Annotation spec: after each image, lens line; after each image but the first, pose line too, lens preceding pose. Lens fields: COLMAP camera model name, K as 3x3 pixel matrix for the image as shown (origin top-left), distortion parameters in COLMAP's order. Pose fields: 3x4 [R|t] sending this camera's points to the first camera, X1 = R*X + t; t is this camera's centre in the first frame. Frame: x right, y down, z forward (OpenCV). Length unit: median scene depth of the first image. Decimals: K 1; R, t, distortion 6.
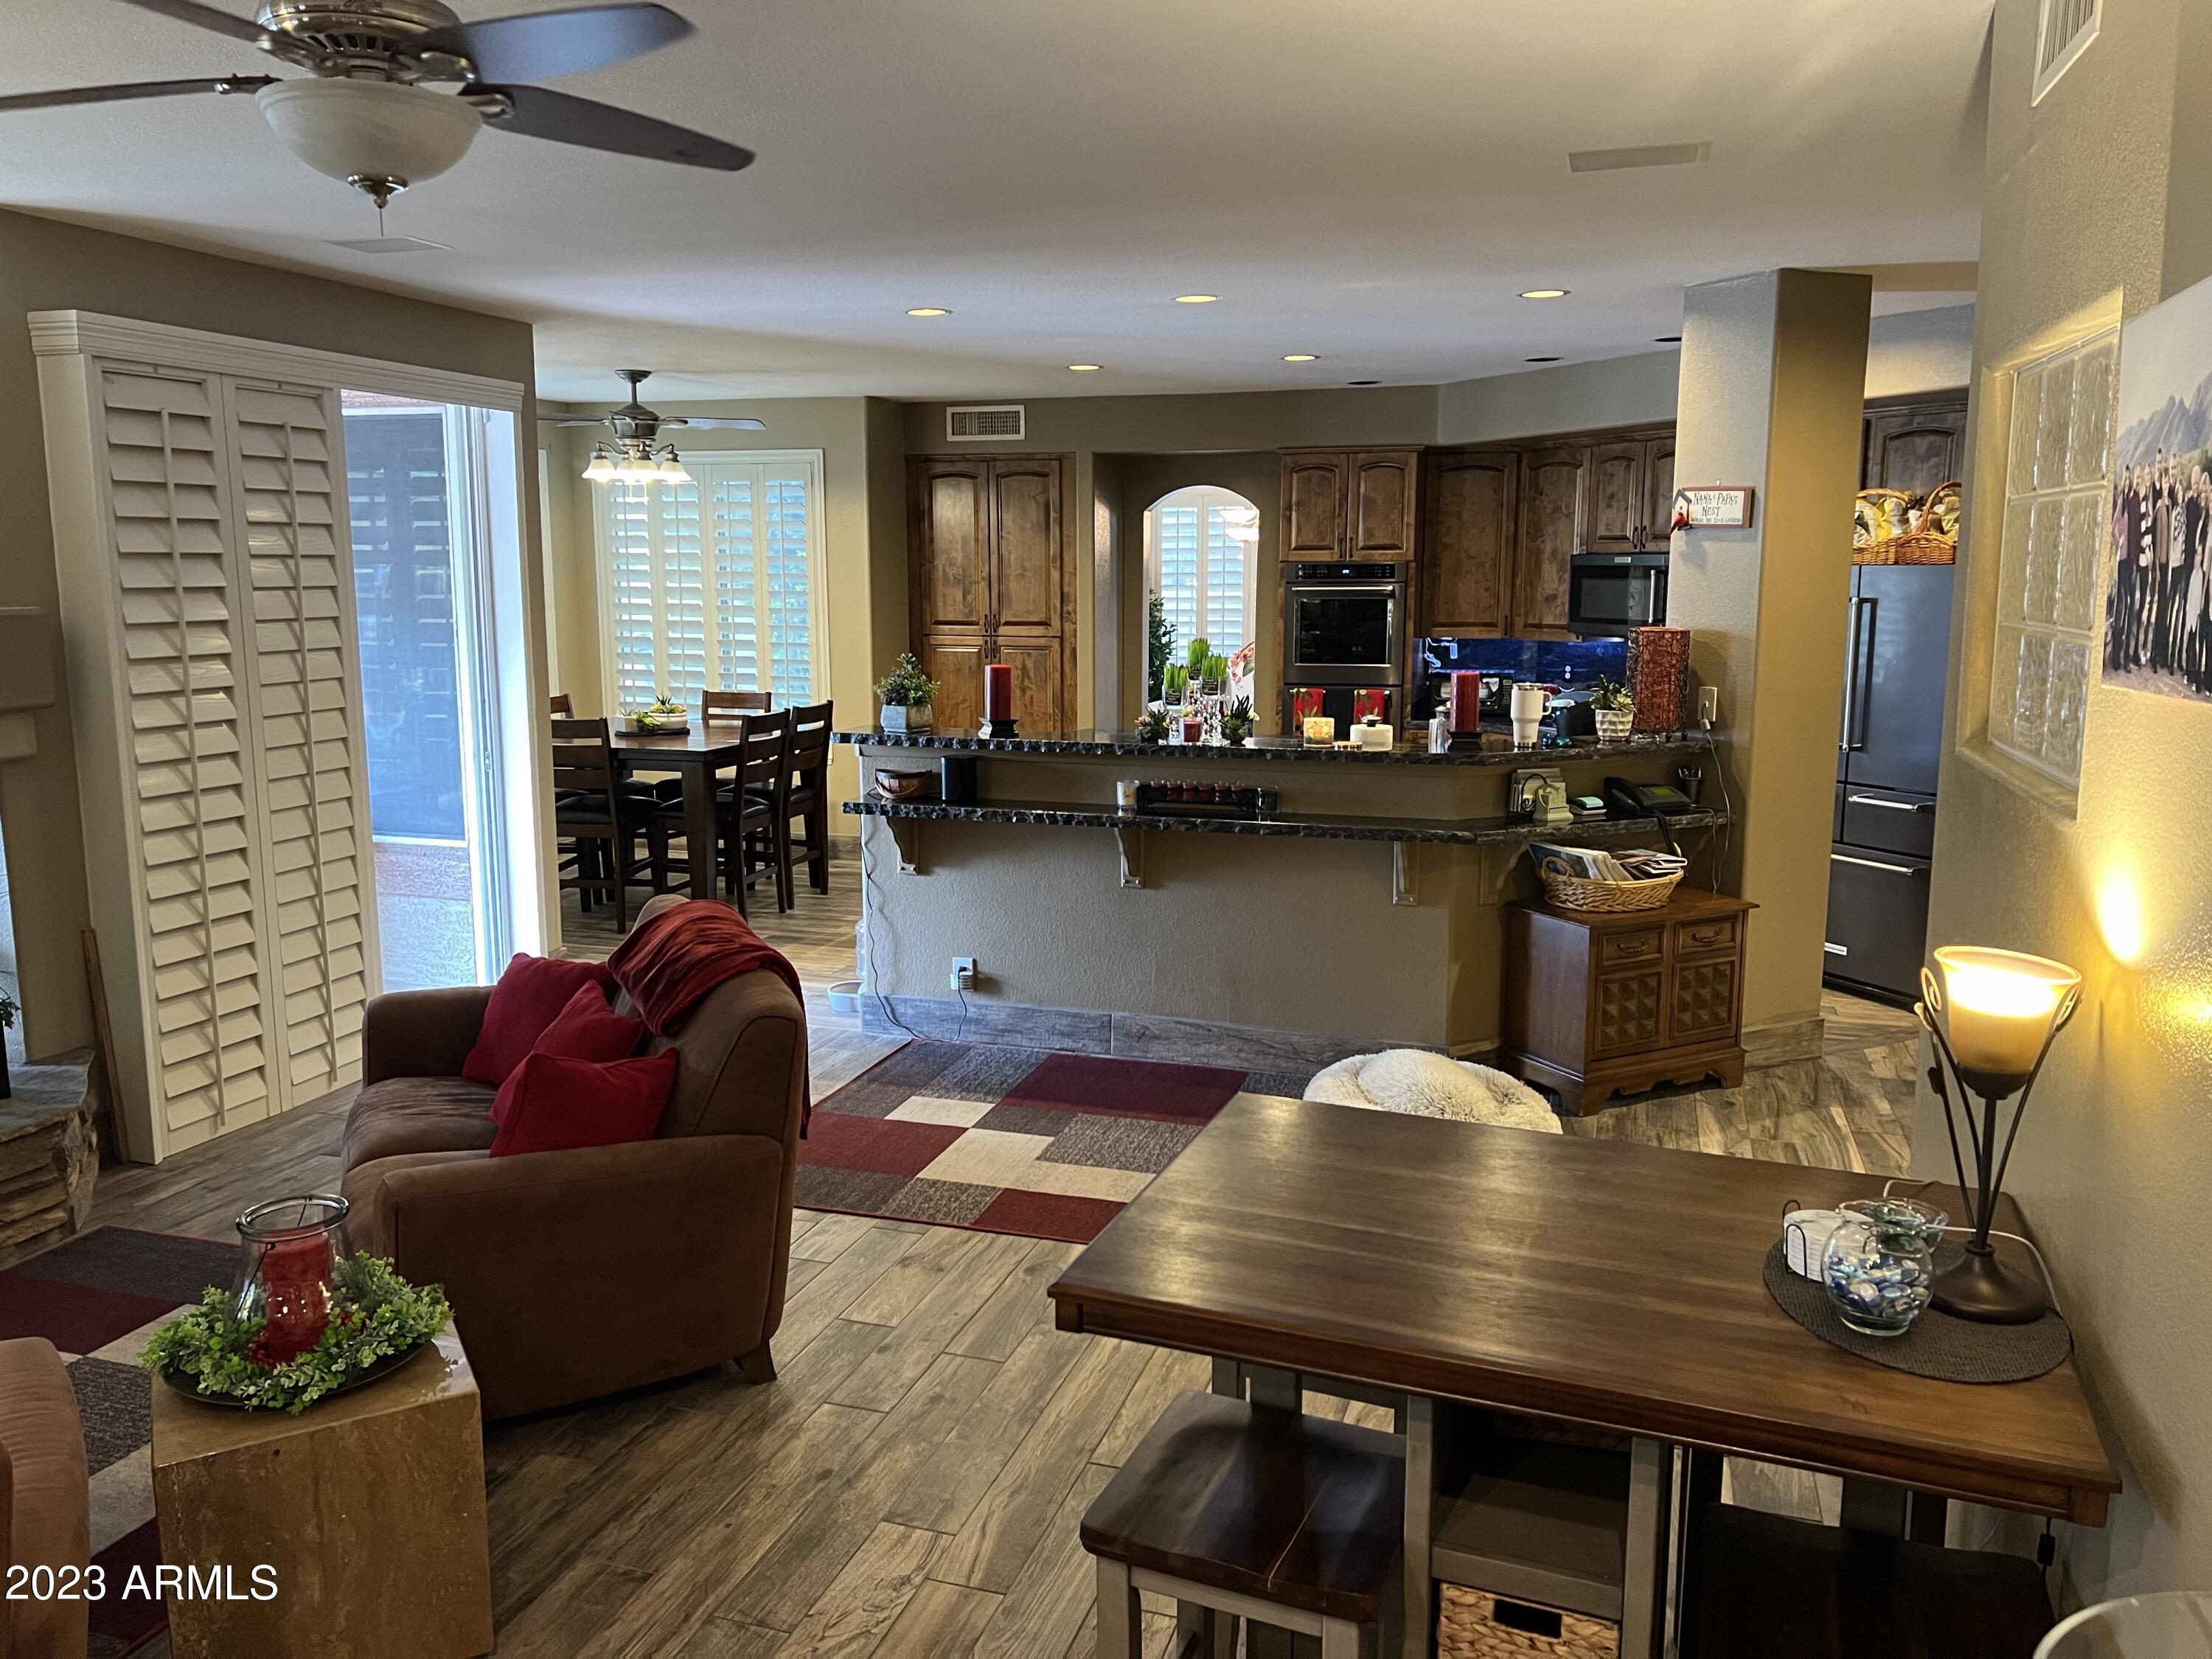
lens RADIAL K [[1637.5, 0, 1107.3], [0, 1637.5, 839.0], [0, 0, 1]] dist [0.059779, -0.080805]
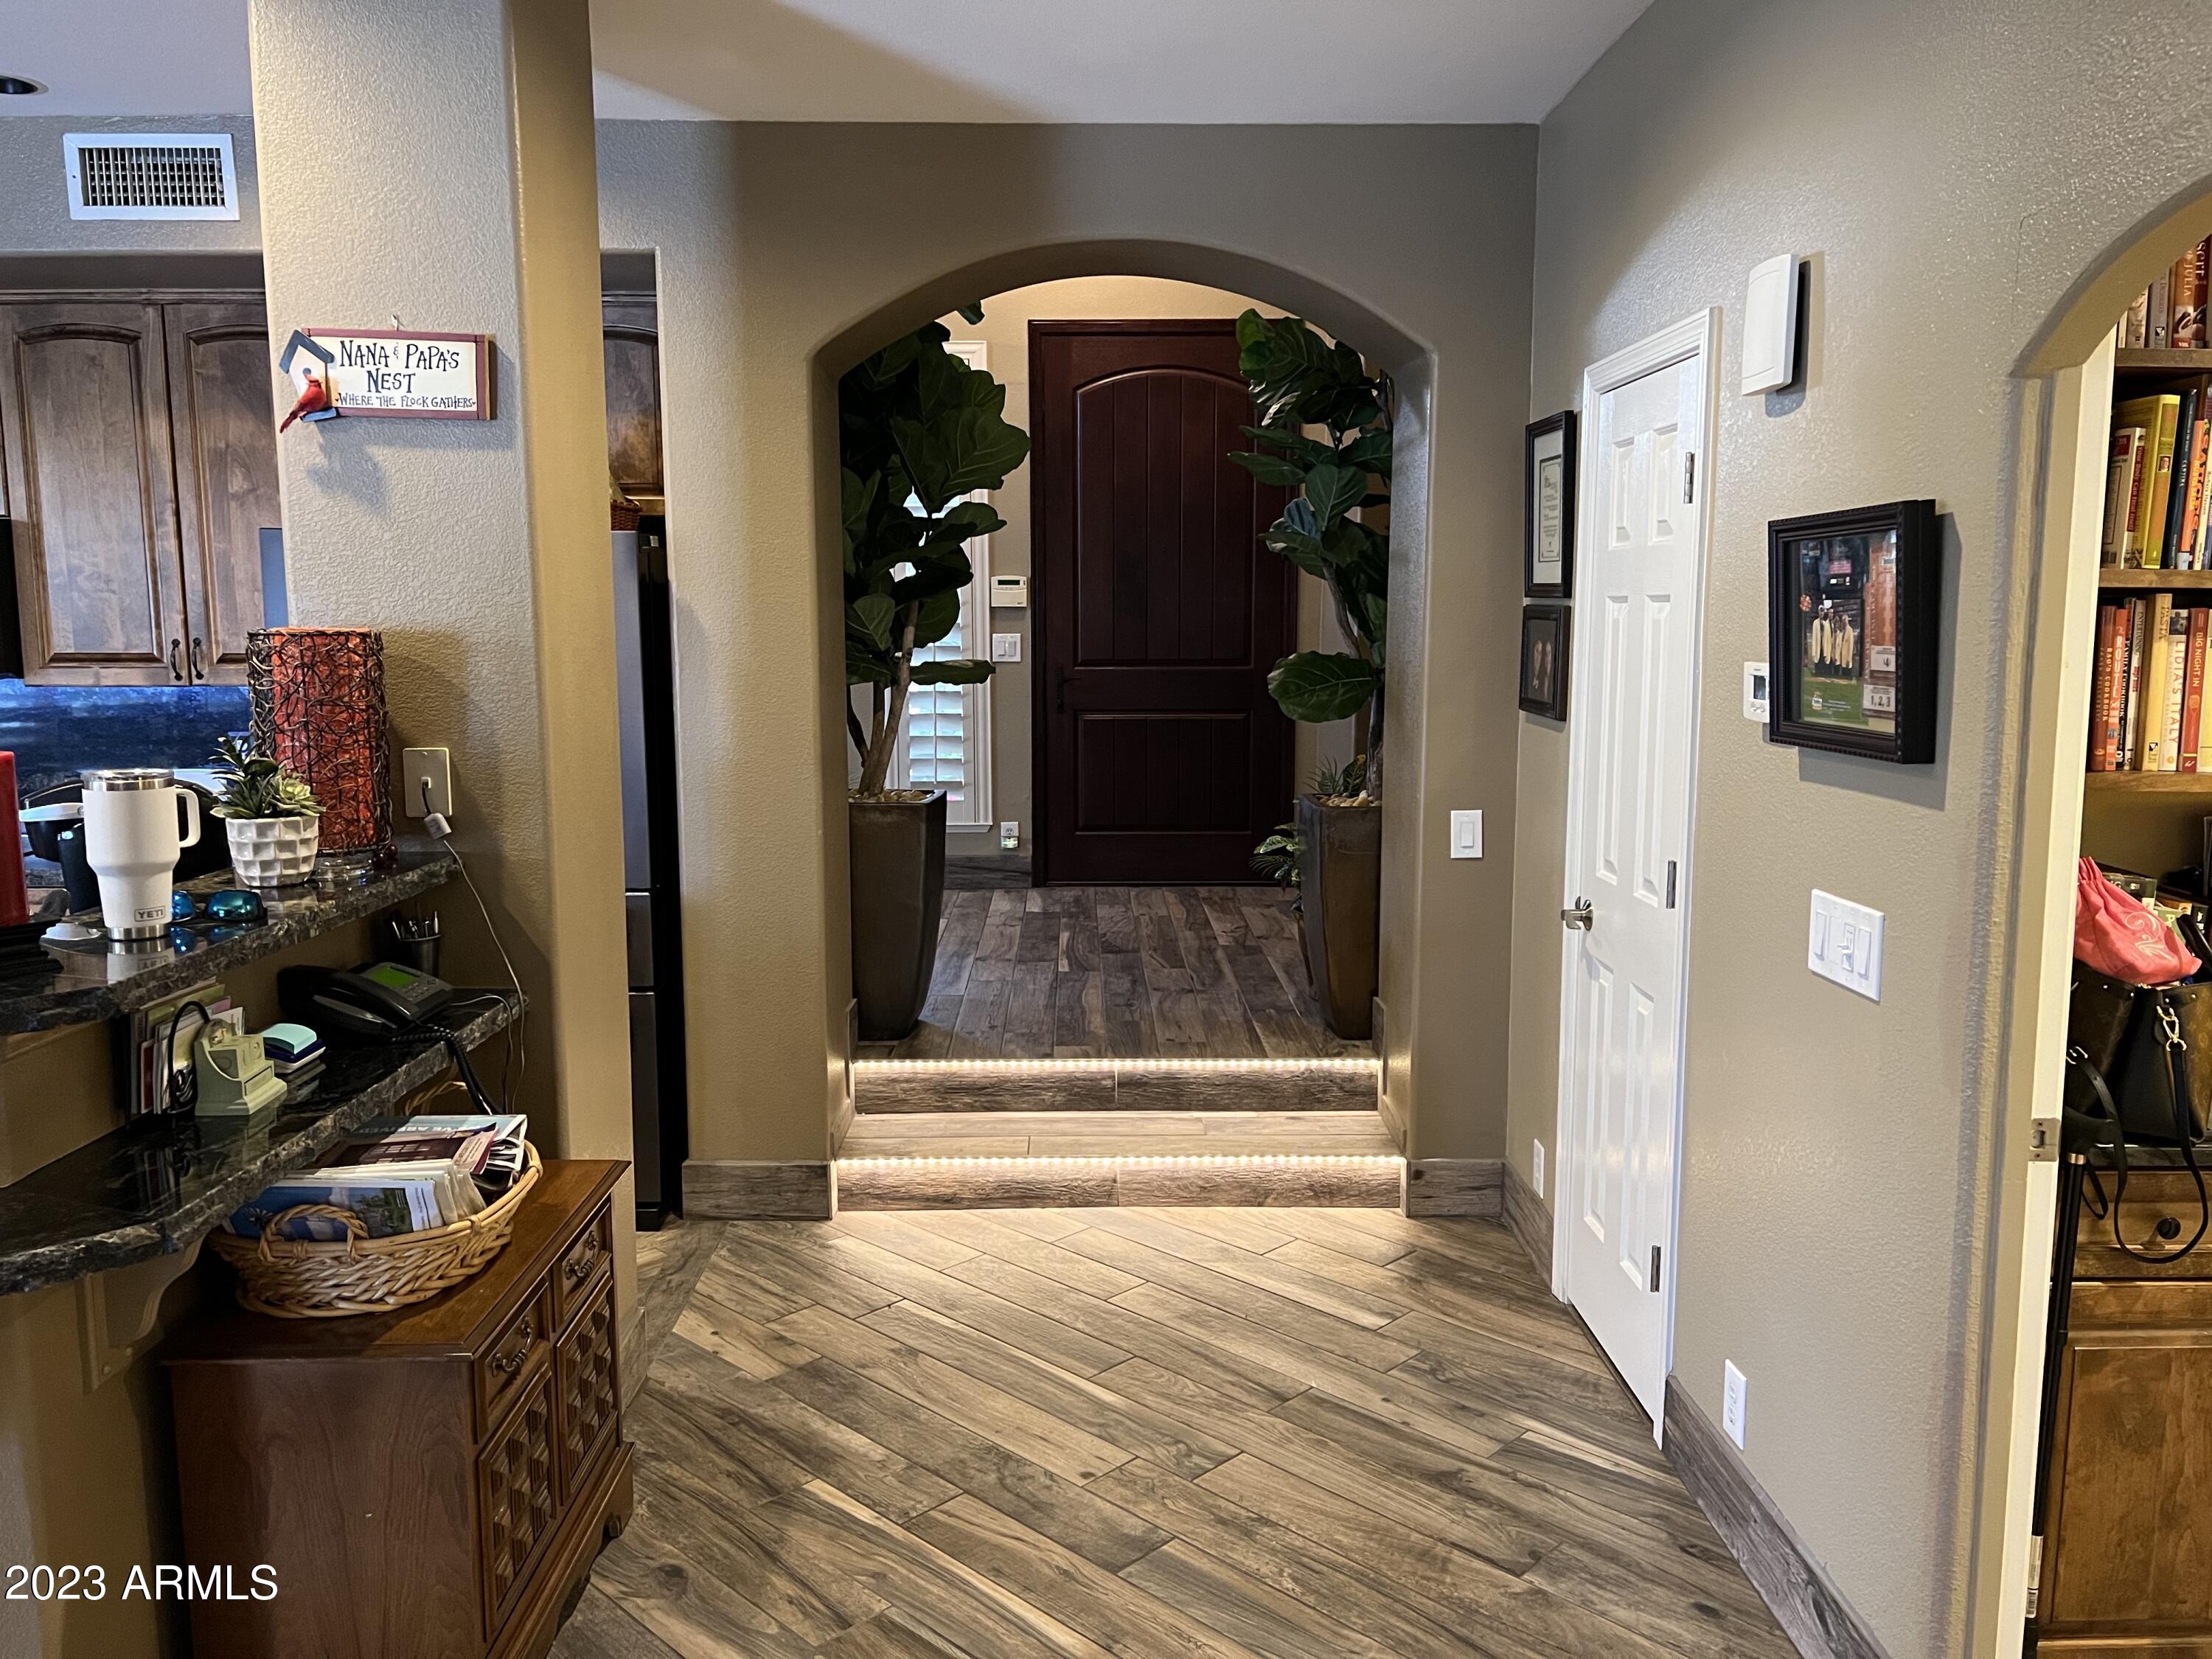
lens RADIAL K [[1637.5, 0, 1107.3], [0, 1637.5, 839.0], [0, 0, 1]] dist [0.059779, -0.080805]
pose [[0.442759, -0.119307, 0.888668, 0.018055], [0.146534, 0.987411, 0.059556, -0.067738], [-0.884586, 0.103851, 0.454668, 0.625308]]
